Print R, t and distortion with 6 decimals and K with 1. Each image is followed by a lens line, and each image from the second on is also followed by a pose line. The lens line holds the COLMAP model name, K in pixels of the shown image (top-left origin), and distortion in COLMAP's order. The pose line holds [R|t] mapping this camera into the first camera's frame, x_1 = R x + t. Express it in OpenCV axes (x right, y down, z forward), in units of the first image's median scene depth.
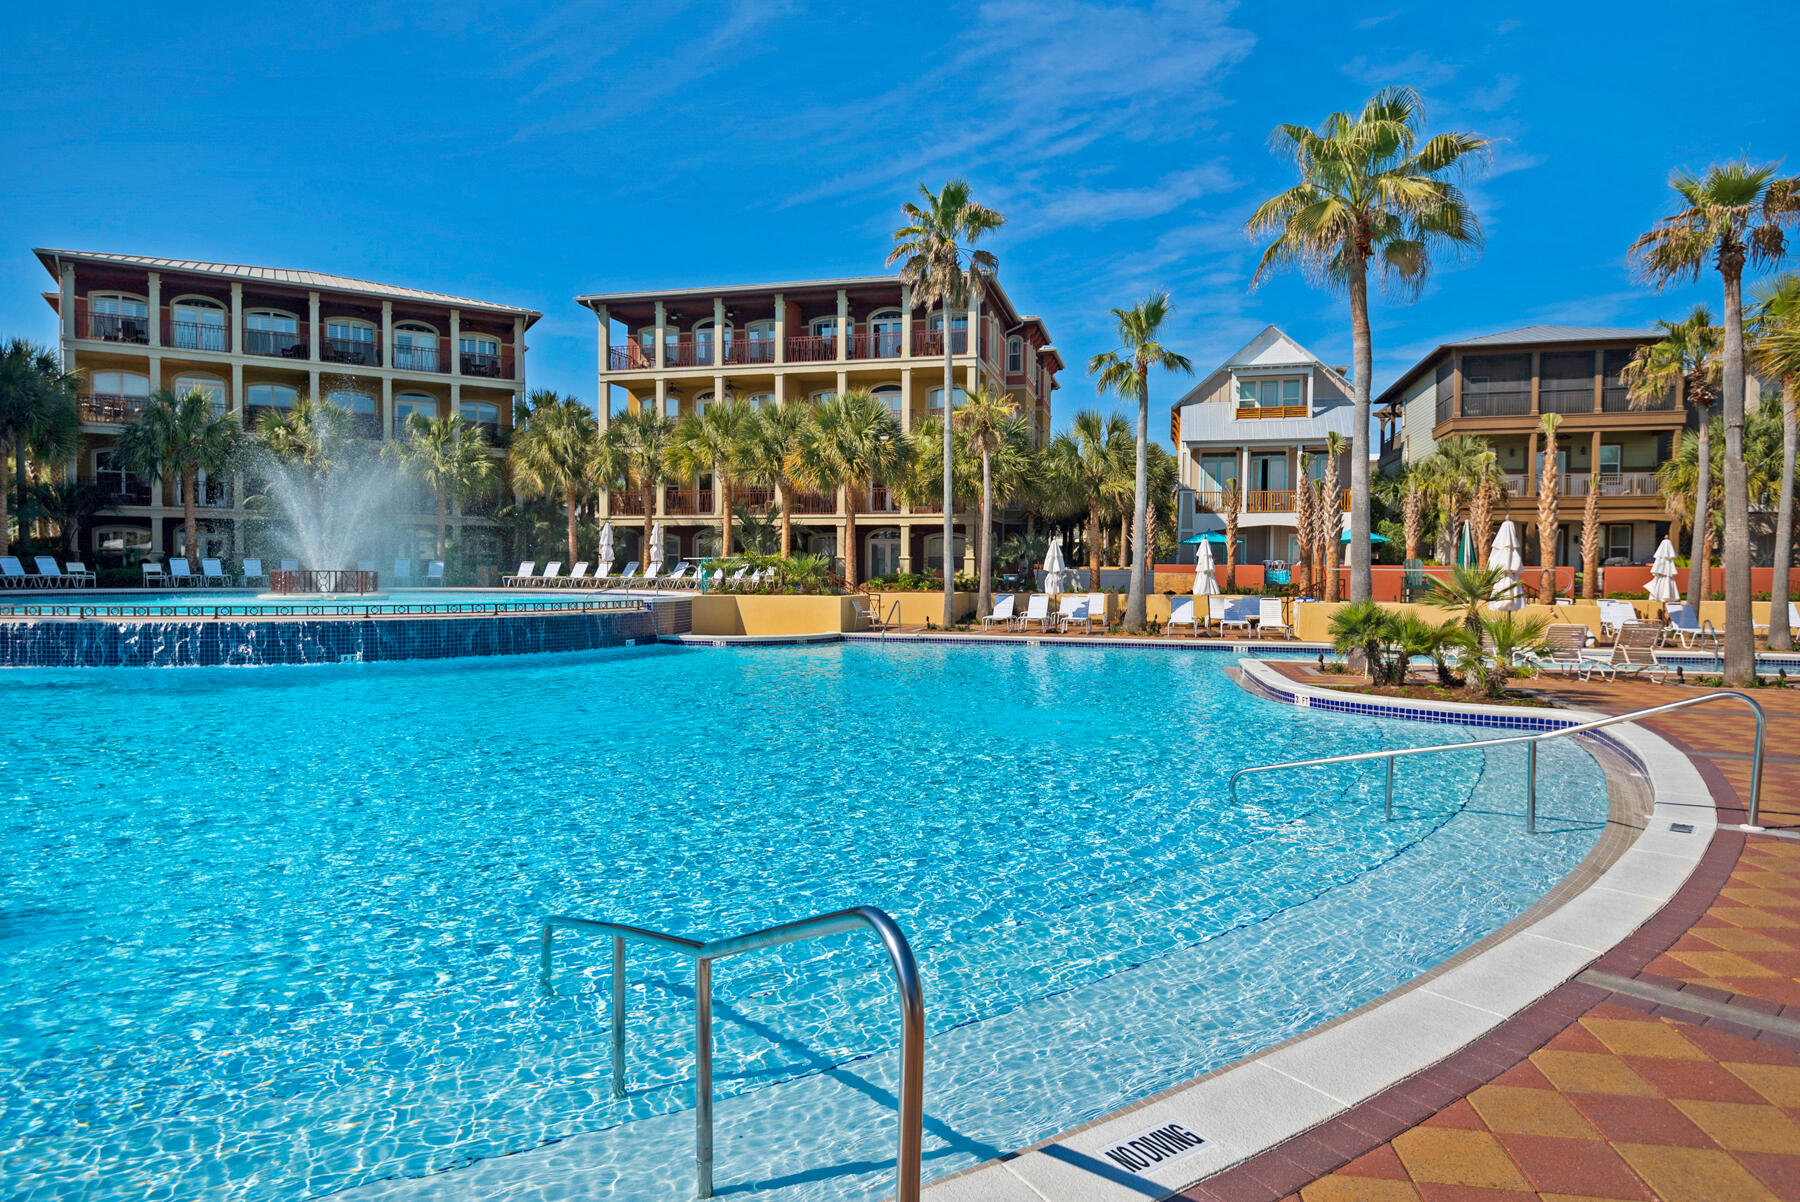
lens RADIAL K [[1092.3, 0, 900.0], [0, 1092.3, 601.0], [0, 0, 1]] dist [0.003988, 0.000546]
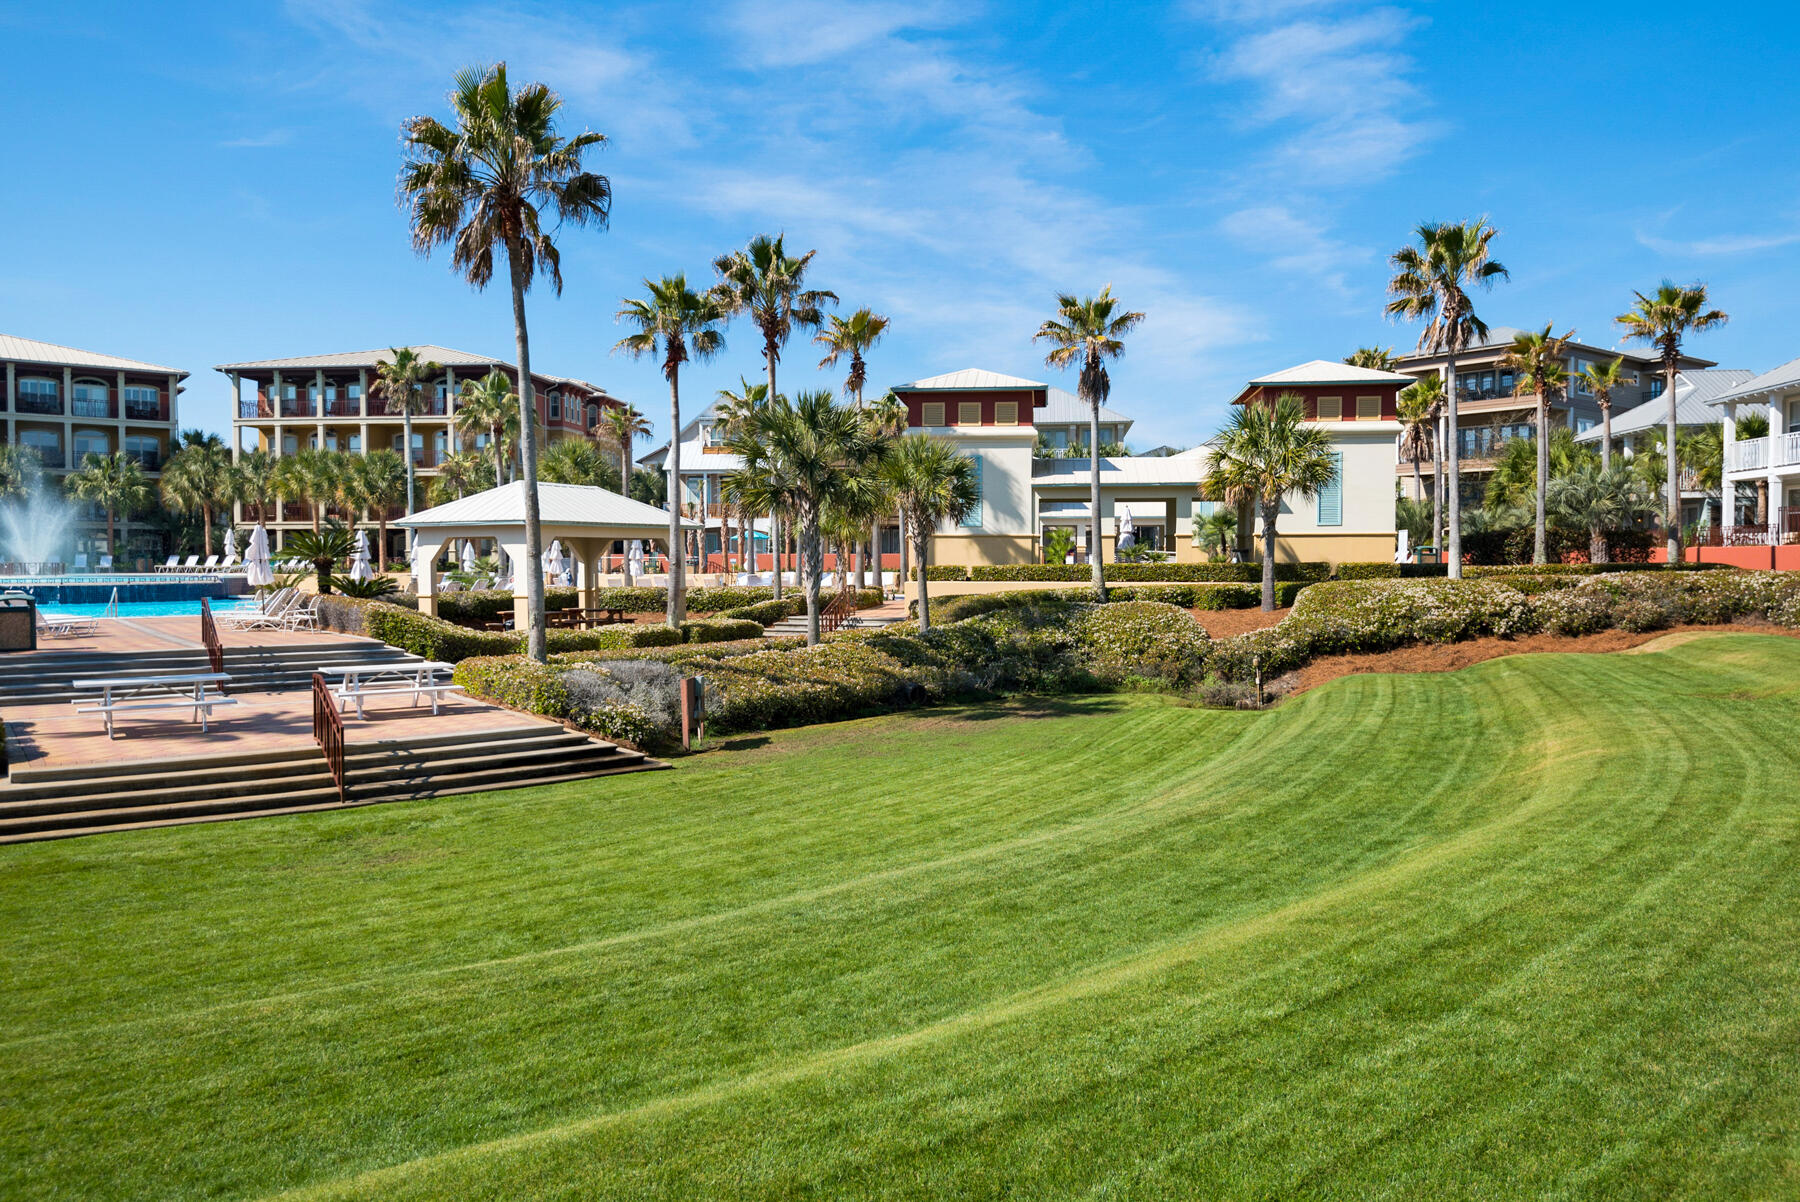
lens RADIAL K [[1235.5, 0, 900.0], [0, 1235.5, 601.0], [0, 0, 1]] dist [-0.006139, -0.002486]
pose [[0.987817, -0.011990, 0.155157, 0.324277], [0.010875, 0.999909, 0.008033, 0.019689], [-0.155239, -0.006248, 0.987857, -0.698756]]
